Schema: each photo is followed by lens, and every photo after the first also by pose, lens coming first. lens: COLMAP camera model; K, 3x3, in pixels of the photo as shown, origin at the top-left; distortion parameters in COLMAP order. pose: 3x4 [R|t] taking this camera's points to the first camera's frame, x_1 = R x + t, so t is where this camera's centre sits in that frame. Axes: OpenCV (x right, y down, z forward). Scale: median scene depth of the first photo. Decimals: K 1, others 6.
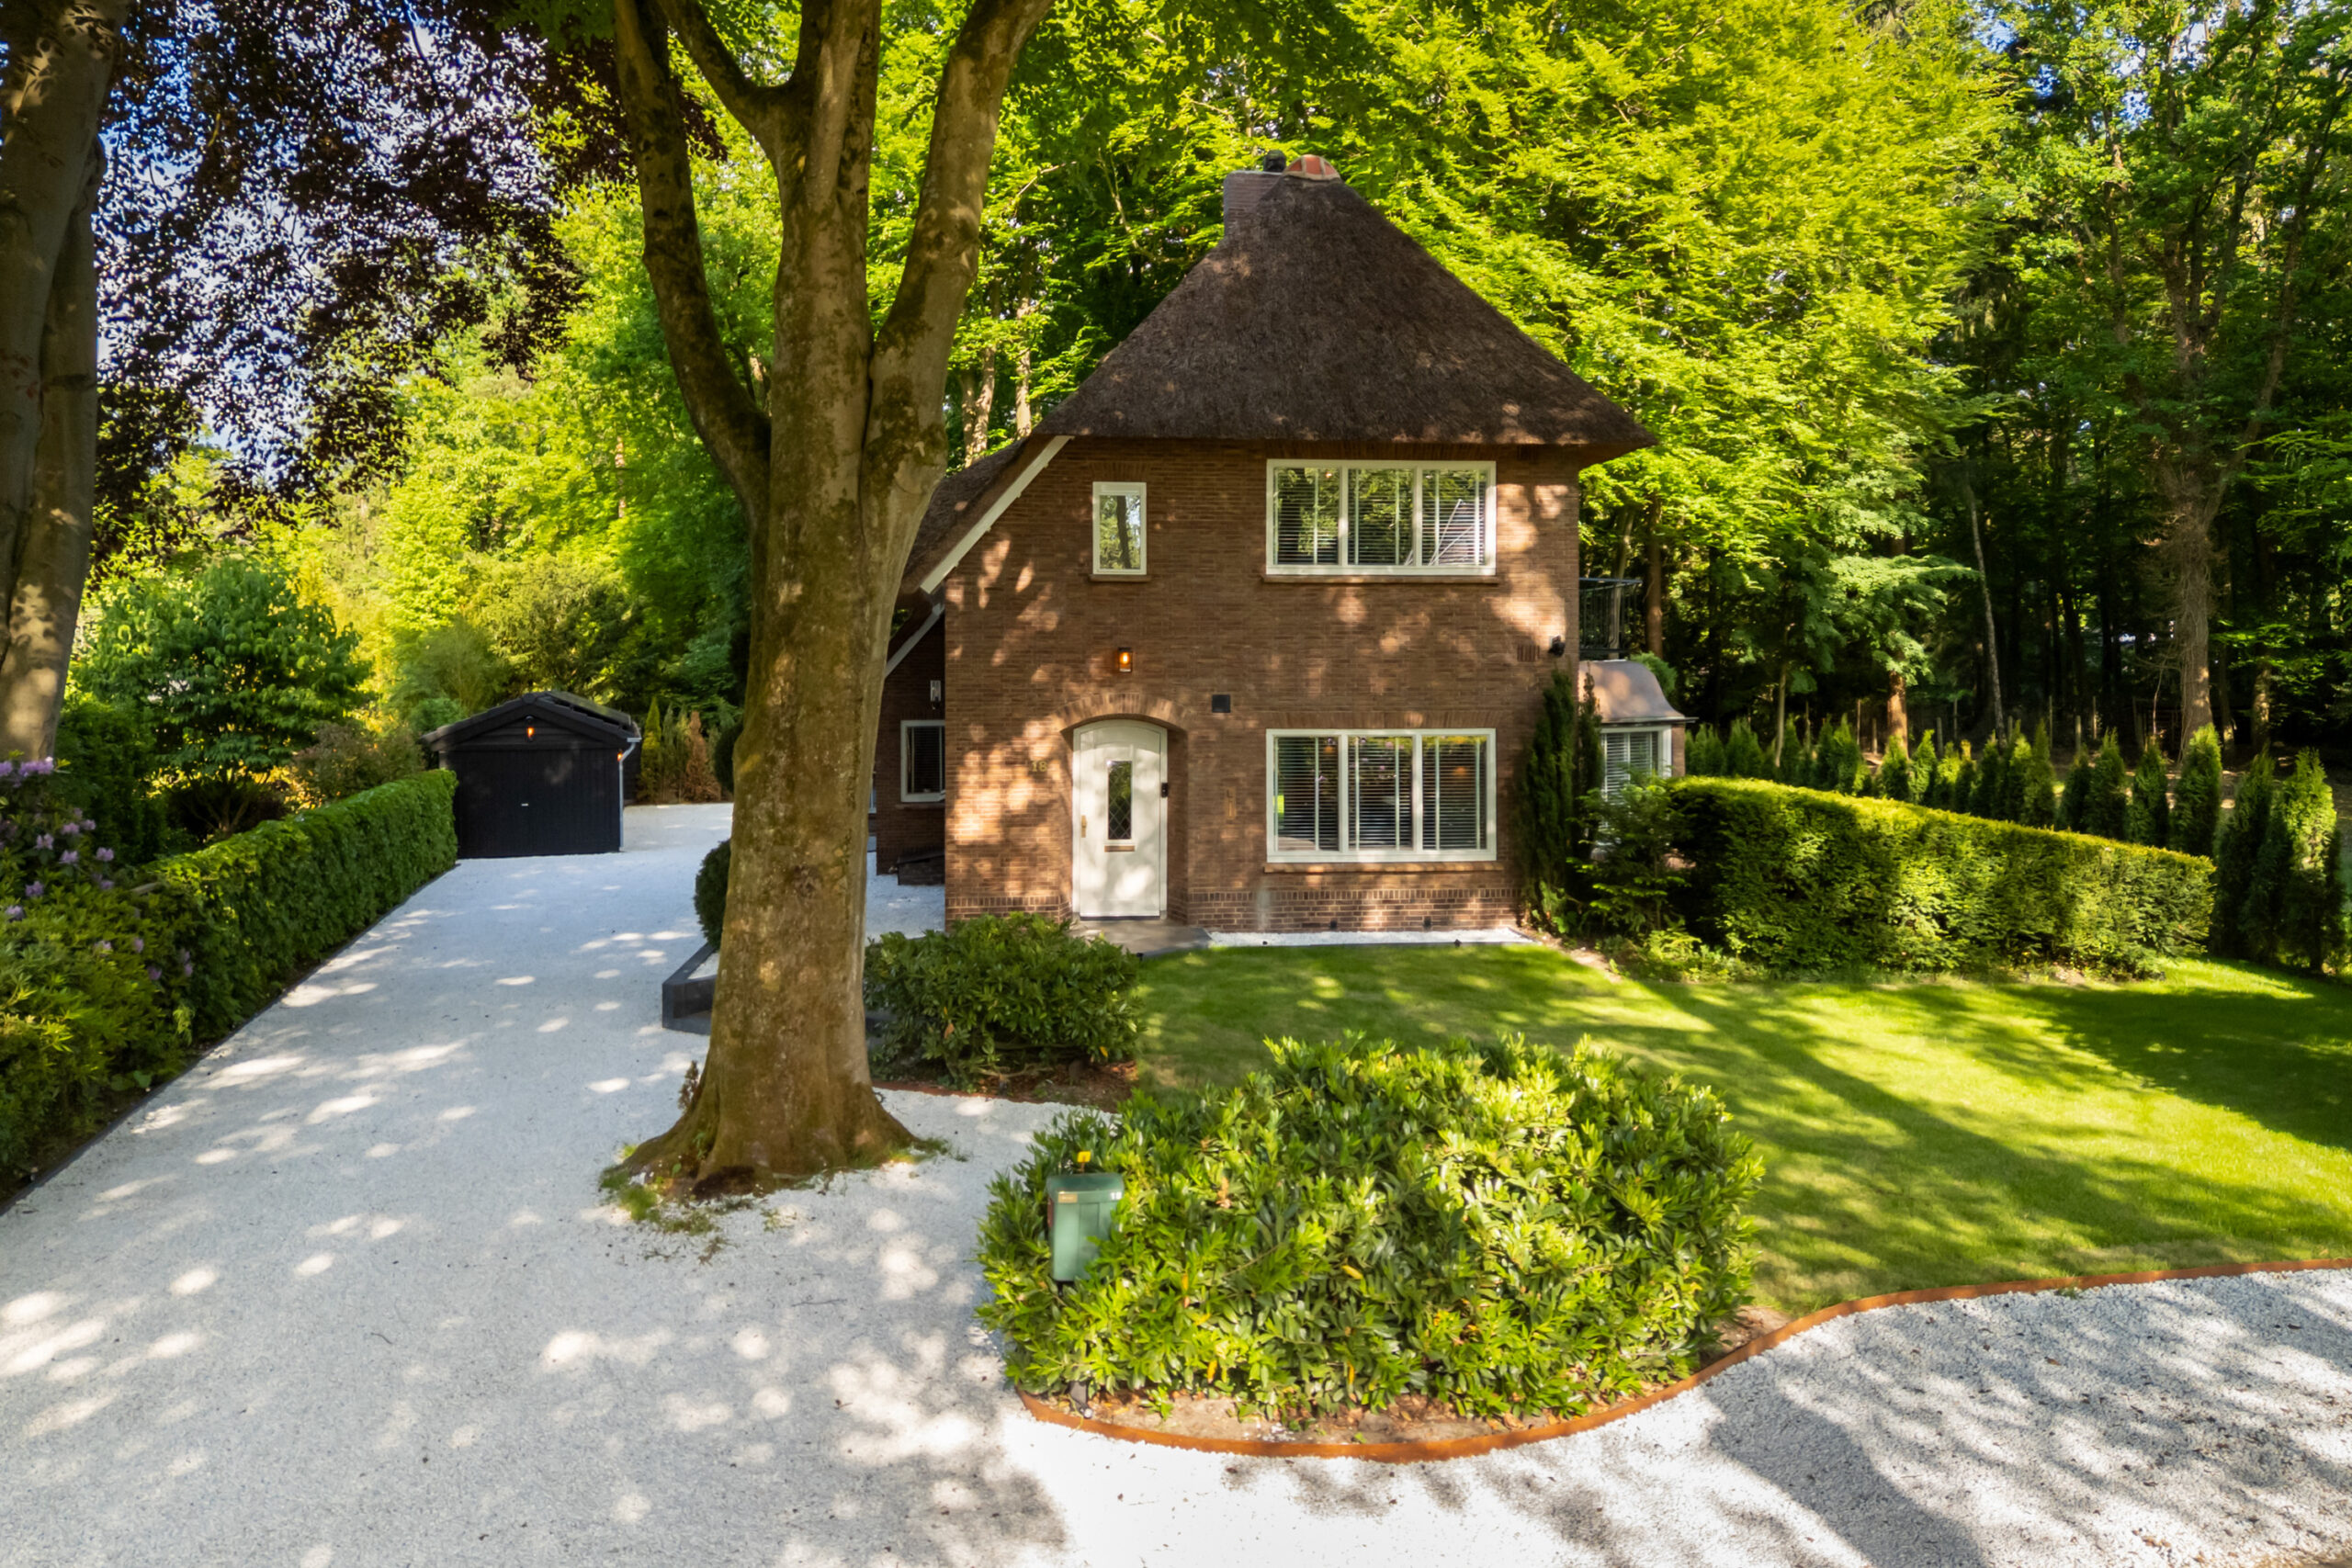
lens RADIAL K [[1712.7, 0, 1189.0], [0, 1712.7, 762.7], [0, 0, 1]] dist [0.062697, -0.079309]
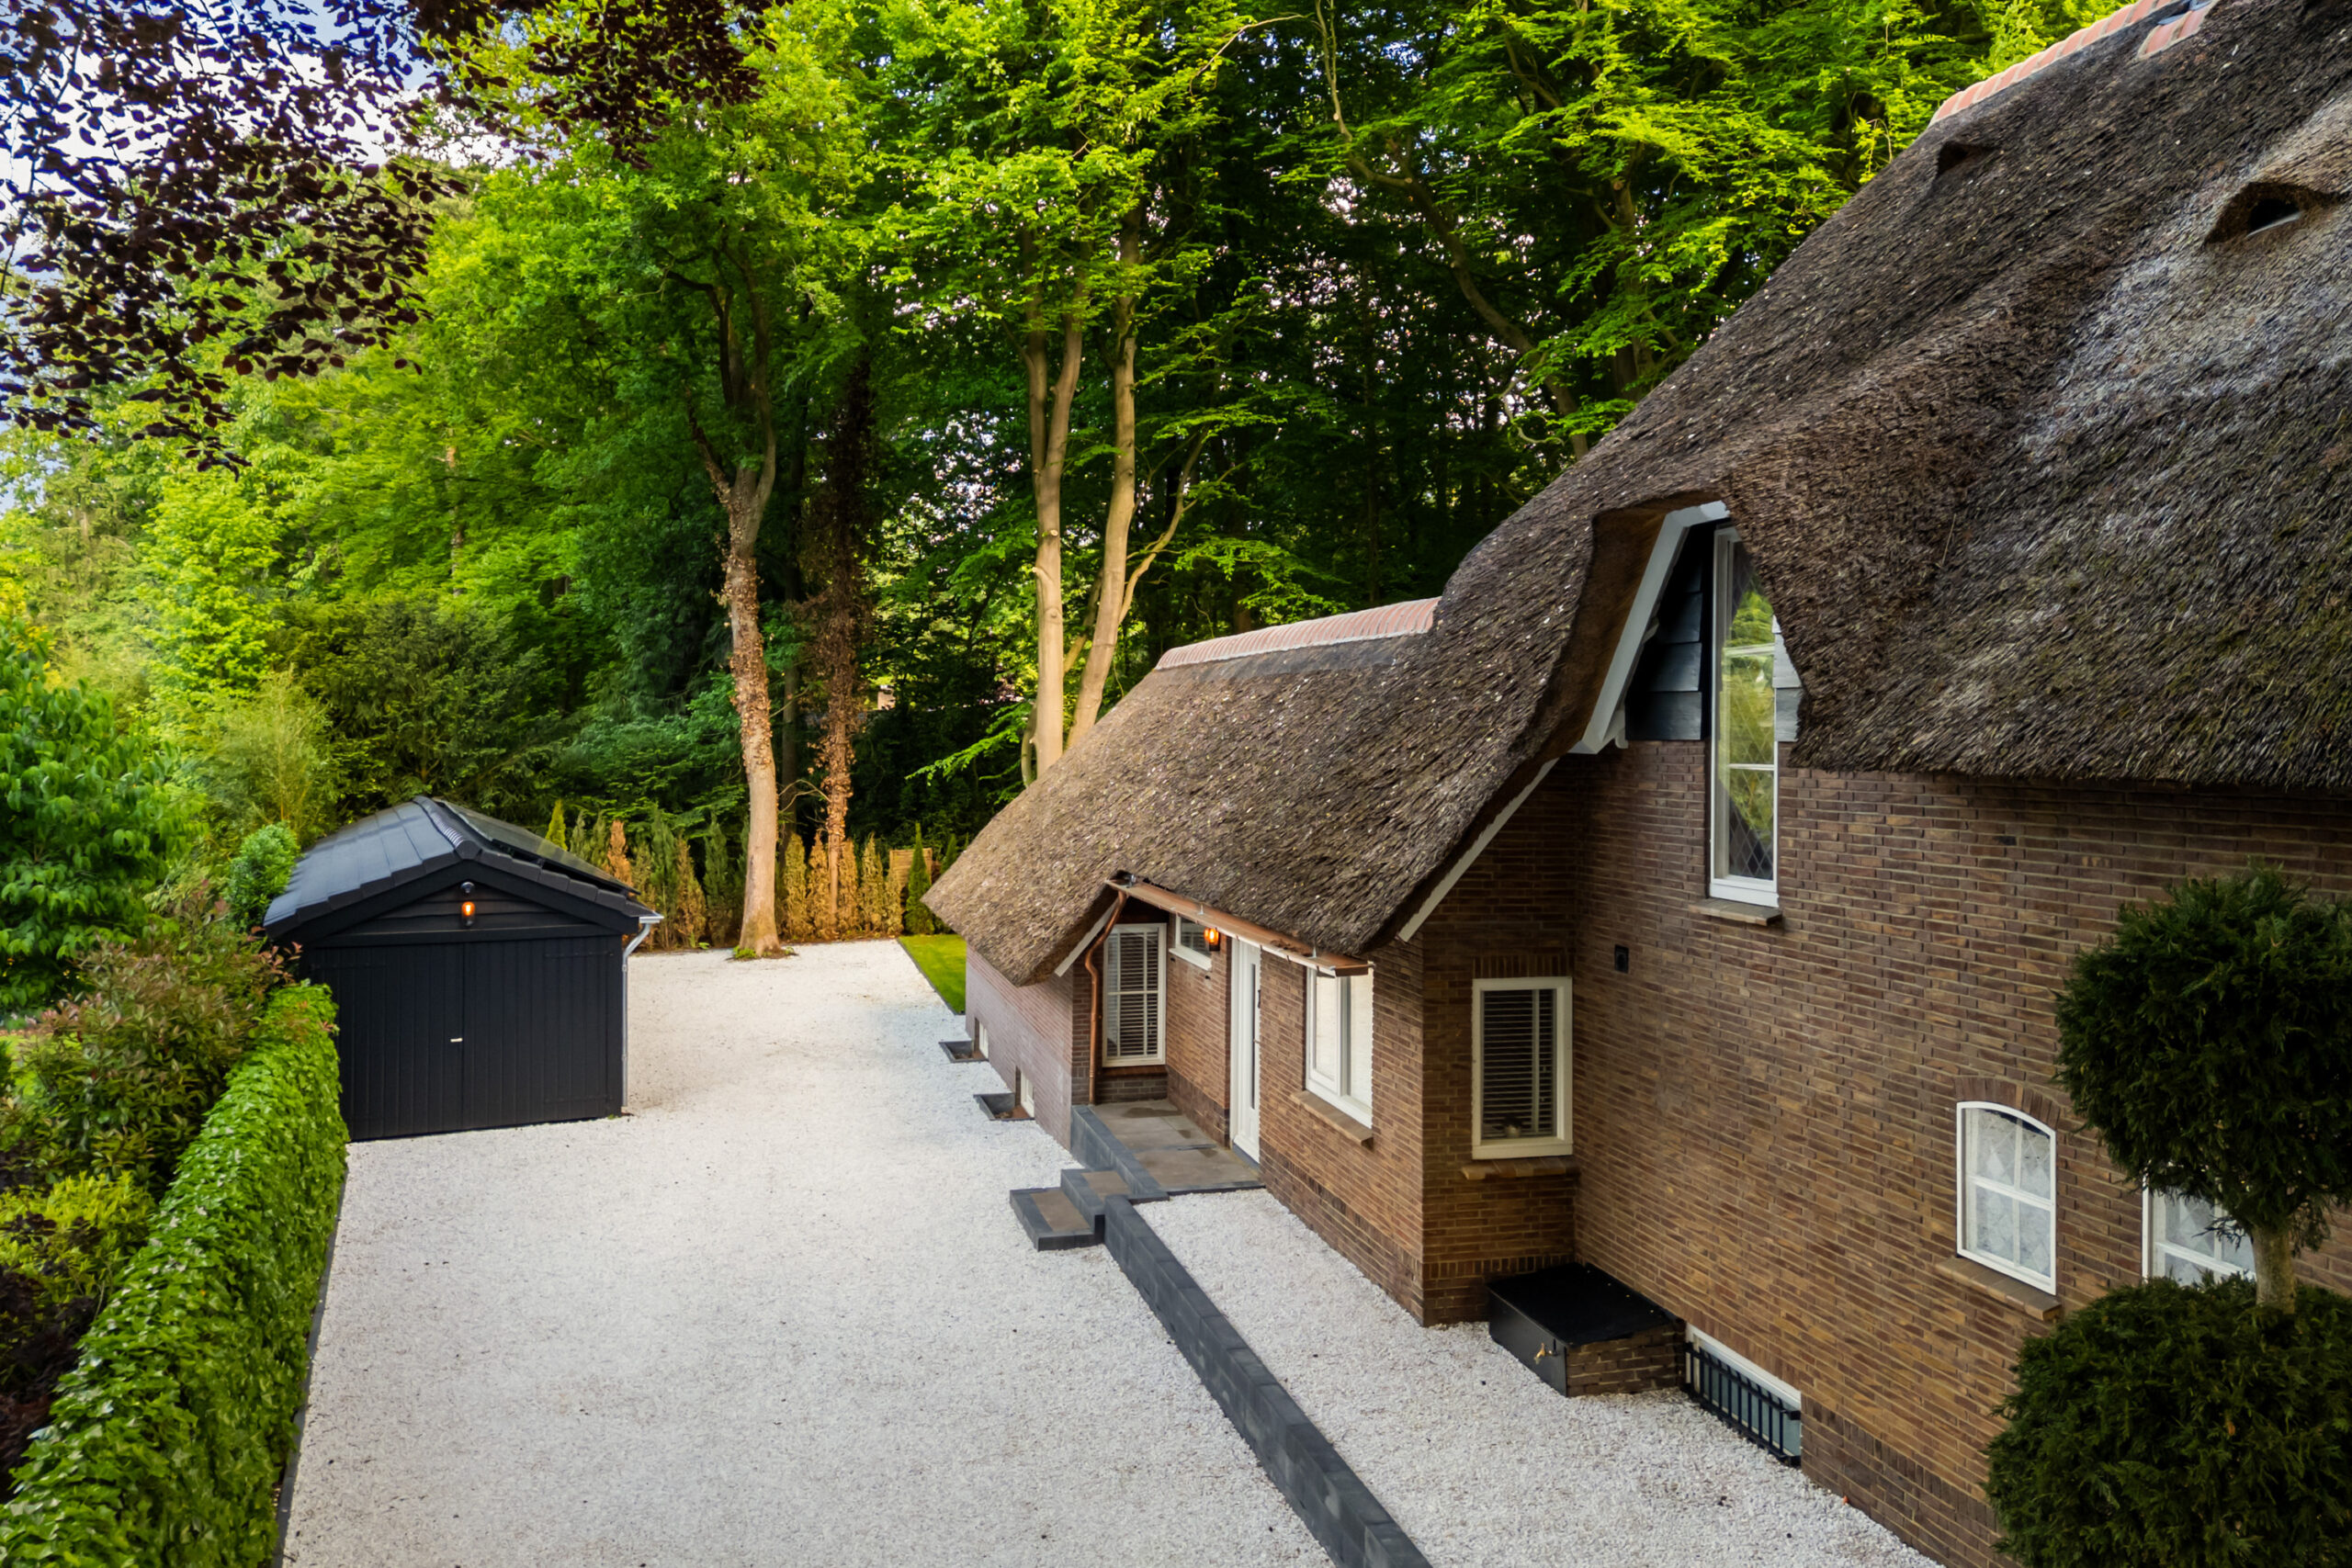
lens RADIAL K [[1712.7, 0, 1189.0], [0, 1712.7, 762.7], [0, 0, 1]] dist [0.062697, -0.079309]
pose [[0.990468, 0.008895, 0.137452, -0.260327], [-0.004932, 0.999563, -0.029144, -0.057795], [-0.137651, 0.028189, 0.990080, 0.471274]]
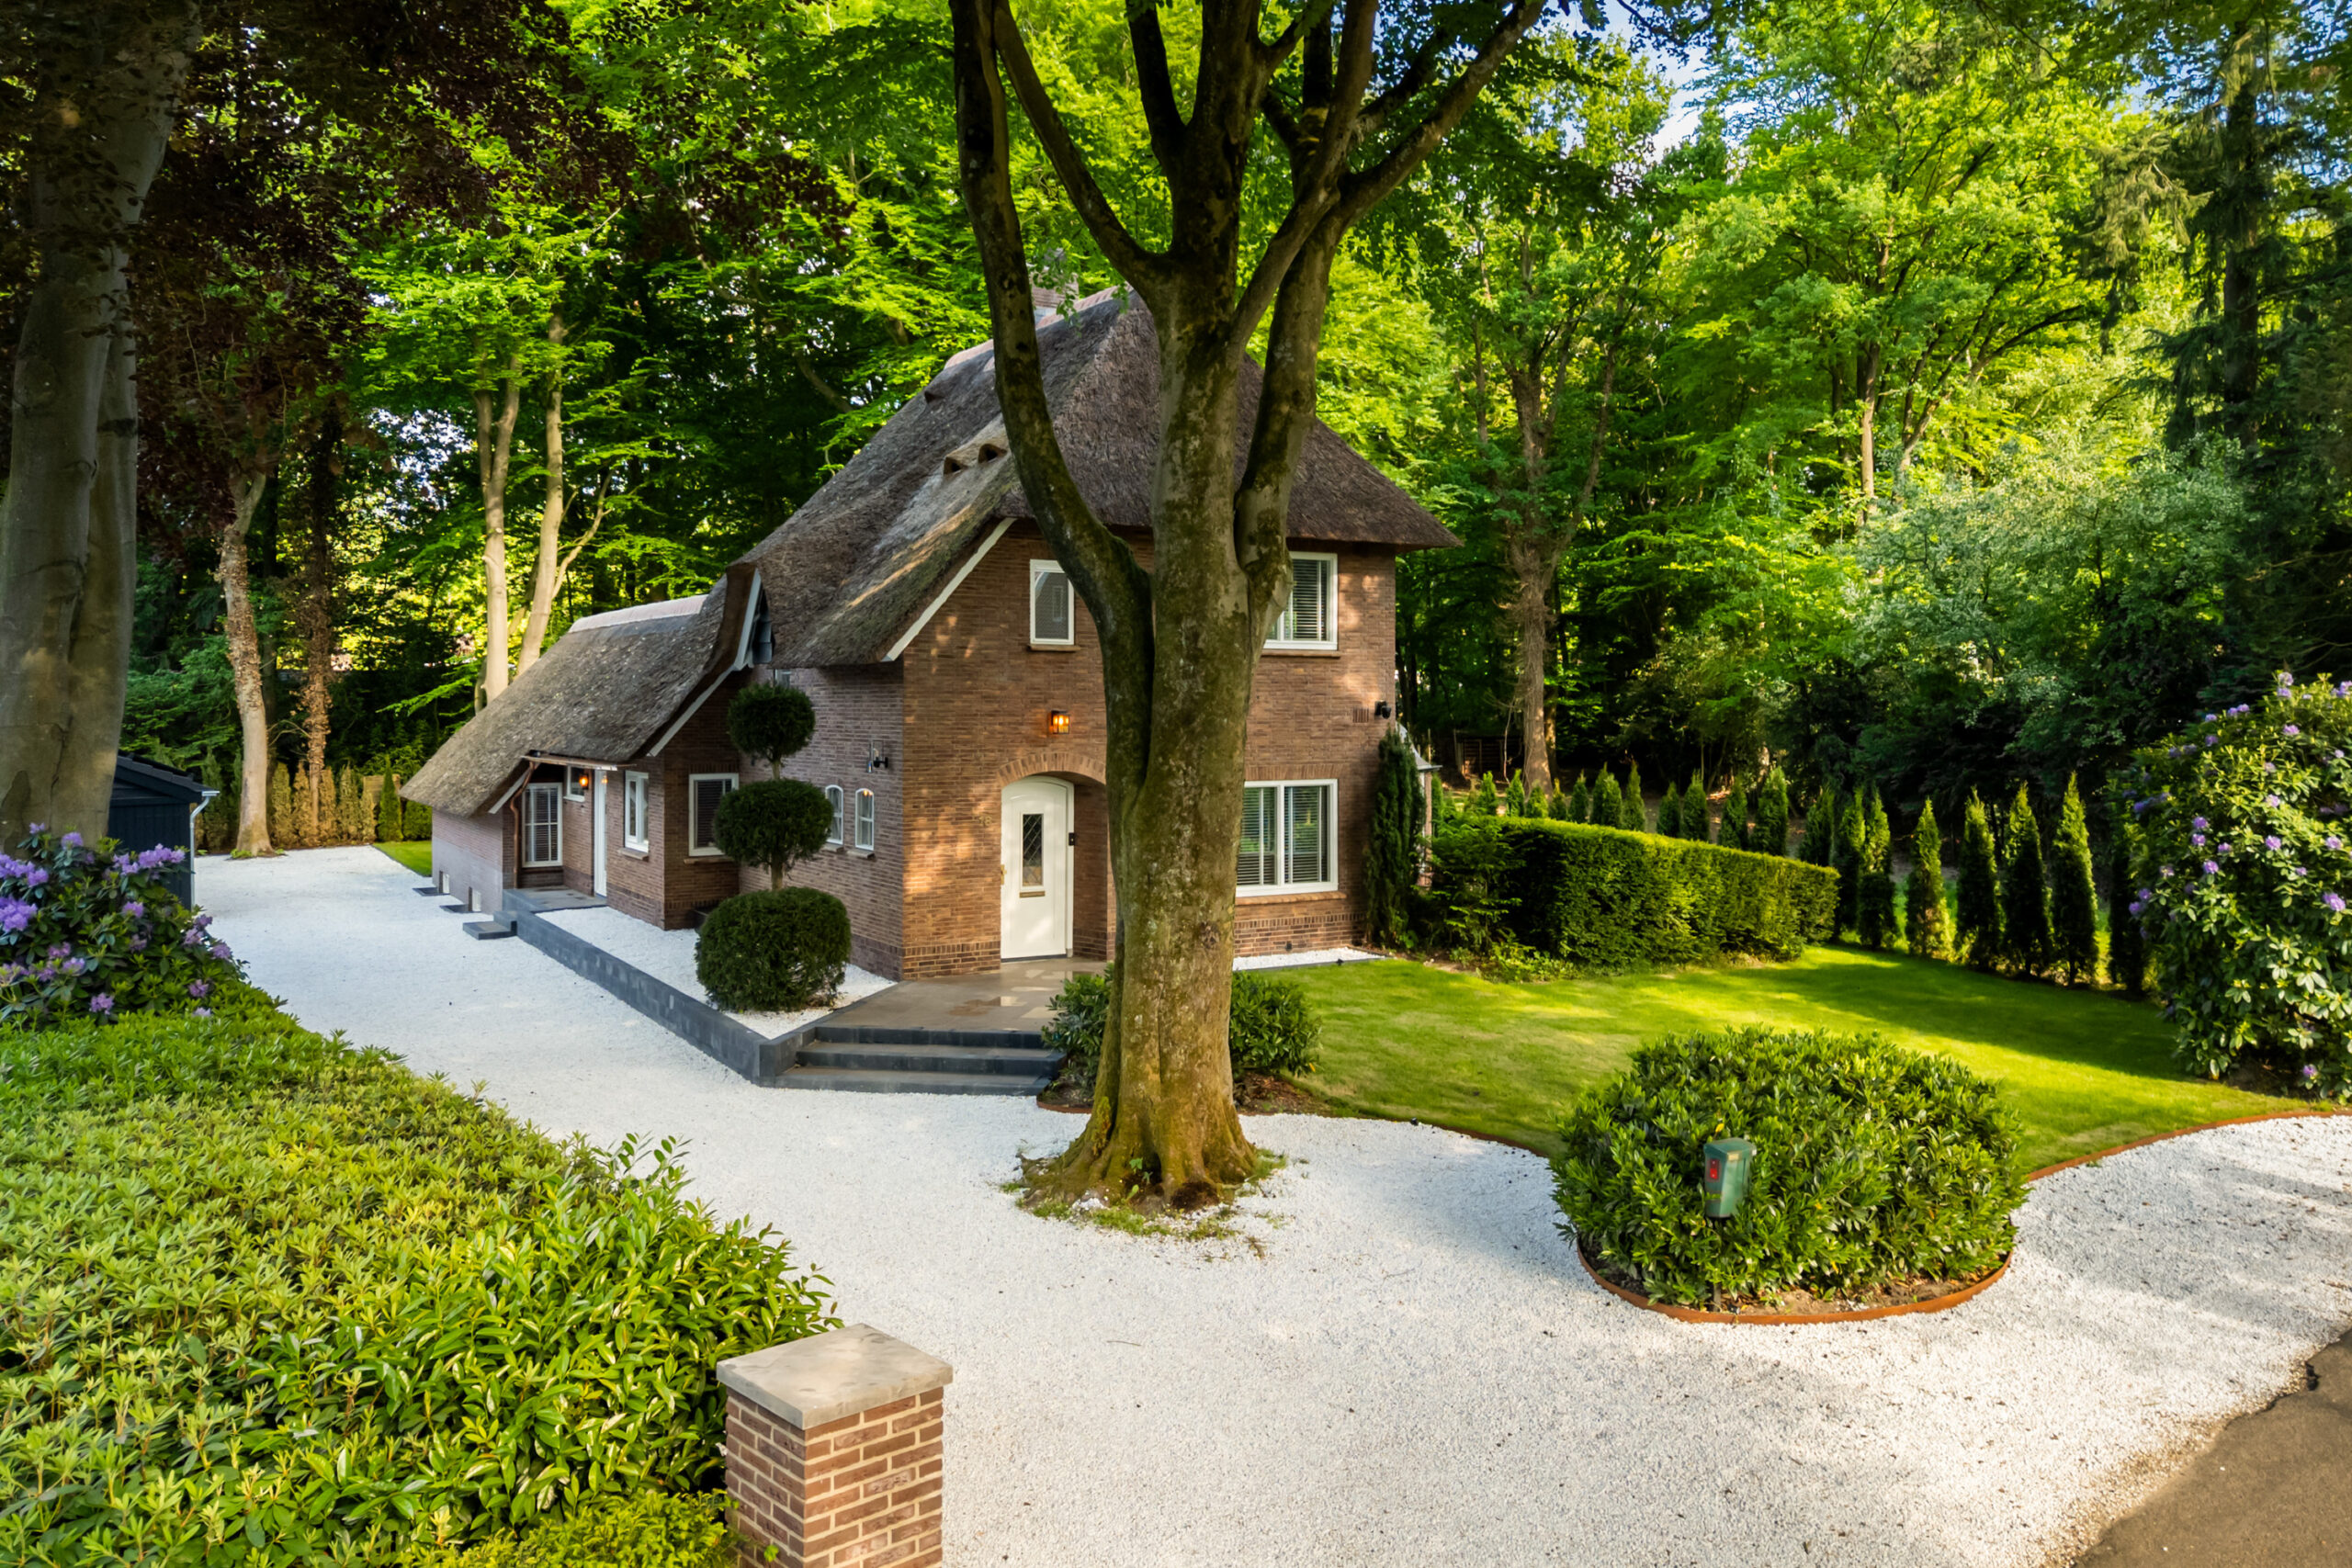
lens RADIAL K [[1725.4, 0, 1181.3], [0, 1725.4, 713.6], [0, 0, 1]] dist [0.024186, -0.000079]
pose [[0.912588, -0.001071, 0.408879, -0.270043], [0.017123, 0.999219, -0.035600, -0.016261], [-0.408522, 0.039489, 0.911894, -0.027986]]
